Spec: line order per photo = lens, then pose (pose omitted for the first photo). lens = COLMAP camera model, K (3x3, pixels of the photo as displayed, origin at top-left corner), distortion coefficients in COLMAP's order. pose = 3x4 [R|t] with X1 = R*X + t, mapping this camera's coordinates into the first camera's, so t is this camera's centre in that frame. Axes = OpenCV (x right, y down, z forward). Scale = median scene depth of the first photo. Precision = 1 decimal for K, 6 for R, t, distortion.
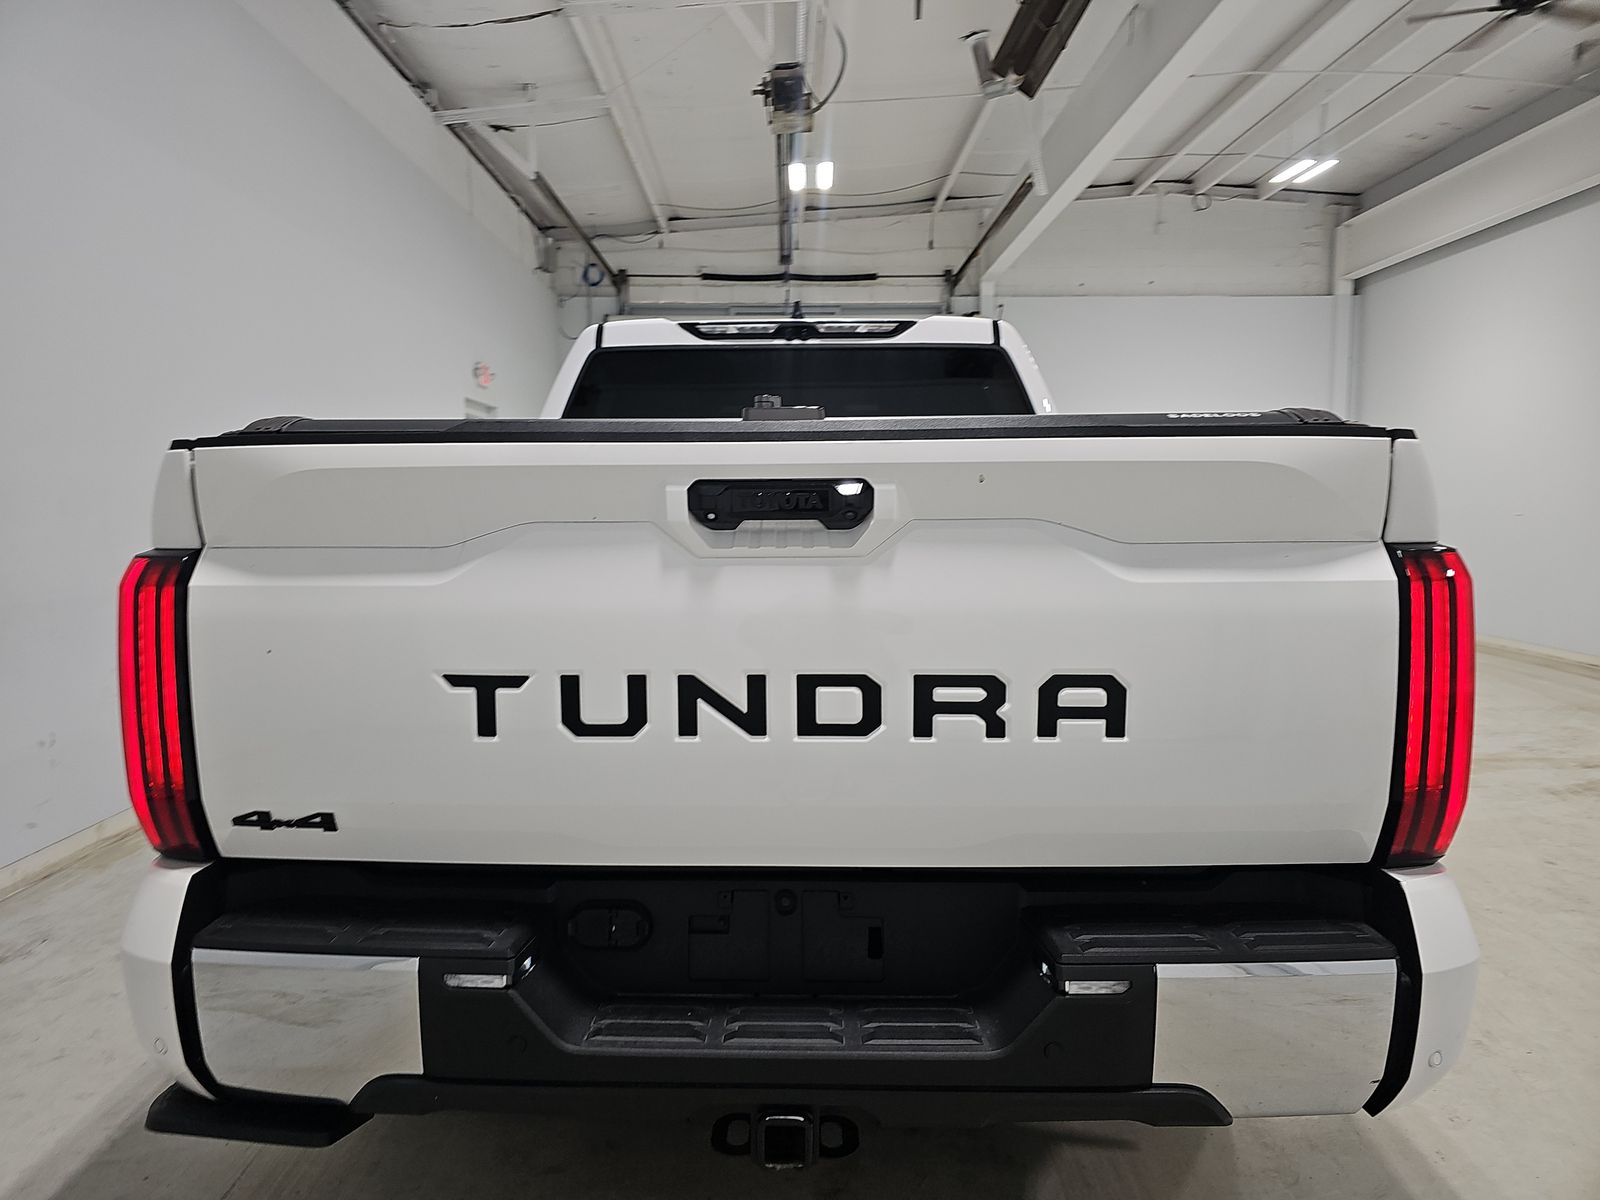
lens RADIAL K [[1051.5, 0, 771.7], [0, 1051.5, 599.0], [0, 0, 1]] dist [0.018288, -0.002467]
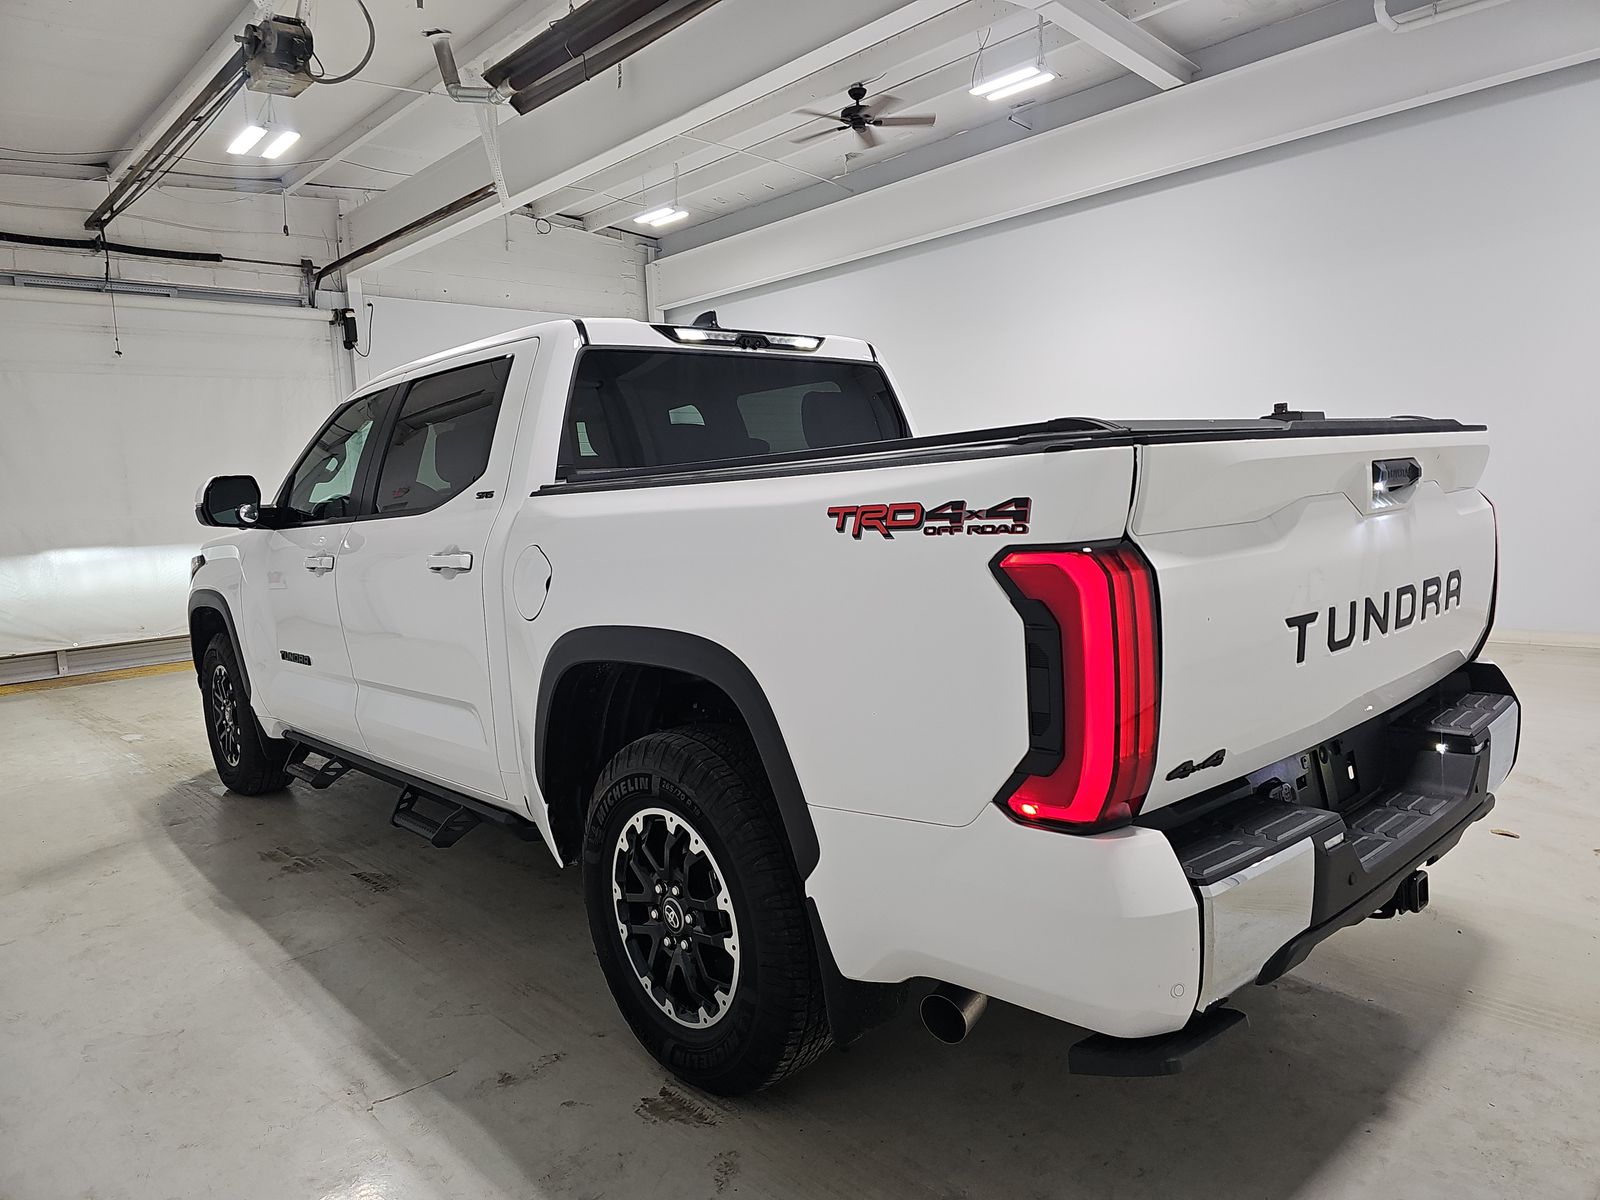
lens RADIAL K [[1051.5, 0, 771.7], [0, 1051.5, 599.0], [0, 0, 1]] dist [0.018288, -0.002467]
pose [[0.716974, -0.106281, 0.688950, -0.467333], [0.109549, 0.993208, 0.039213, -0.020400], [-0.688438, 0.047359, 0.723747, 0.140062]]
